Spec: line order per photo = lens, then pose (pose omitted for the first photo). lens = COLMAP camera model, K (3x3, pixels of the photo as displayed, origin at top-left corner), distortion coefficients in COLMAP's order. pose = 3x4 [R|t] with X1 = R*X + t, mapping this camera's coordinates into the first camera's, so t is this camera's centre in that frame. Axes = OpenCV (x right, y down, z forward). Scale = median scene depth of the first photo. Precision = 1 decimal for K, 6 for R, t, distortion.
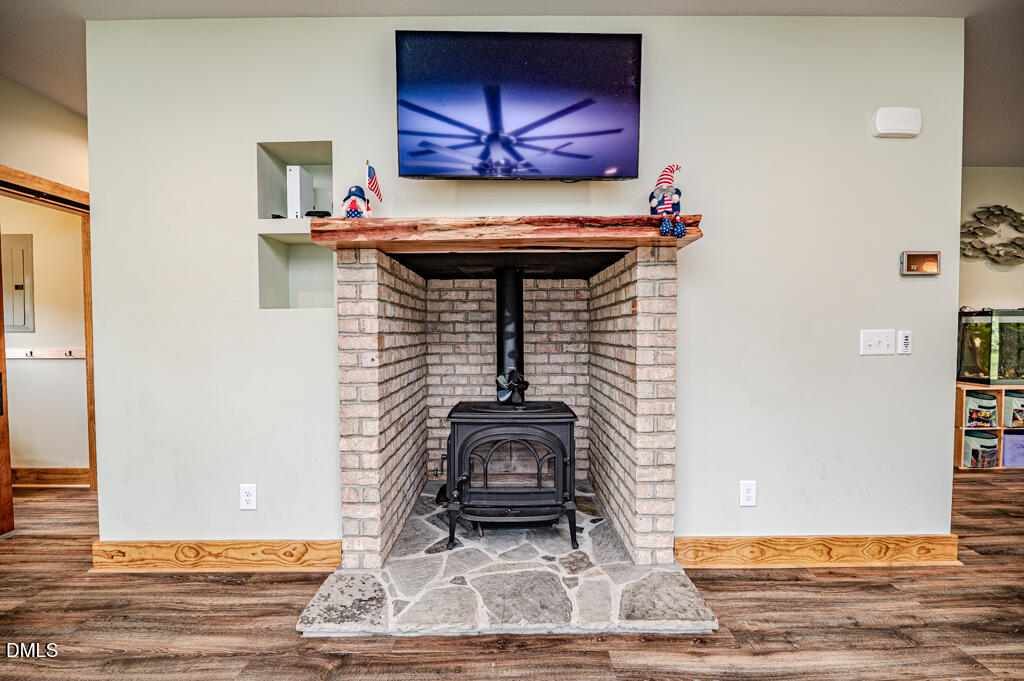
lens RADIAL K [[413.1, 0, 512.7], [0, 413.1, 338.7], [0, 0, 1]] dist [-0.004854, -0.000739]
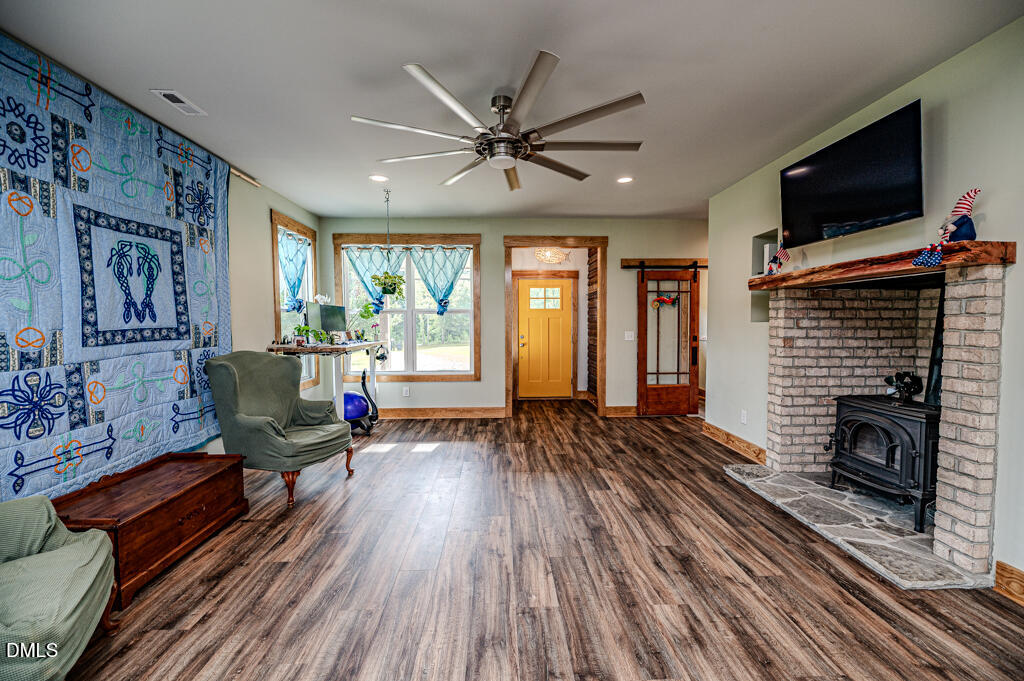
lens RADIAL K [[413.1, 0, 512.7], [0, 413.1, 338.7], [0, 0, 1]] dist [-0.004854, -0.000739]
pose [[0.033093, 0.044238, -0.998473, 1.383455], [-0.020144, 0.998847, 0.043587, -0.061433], [0.999249, 0.018671, 0.033946, -0.198059]]
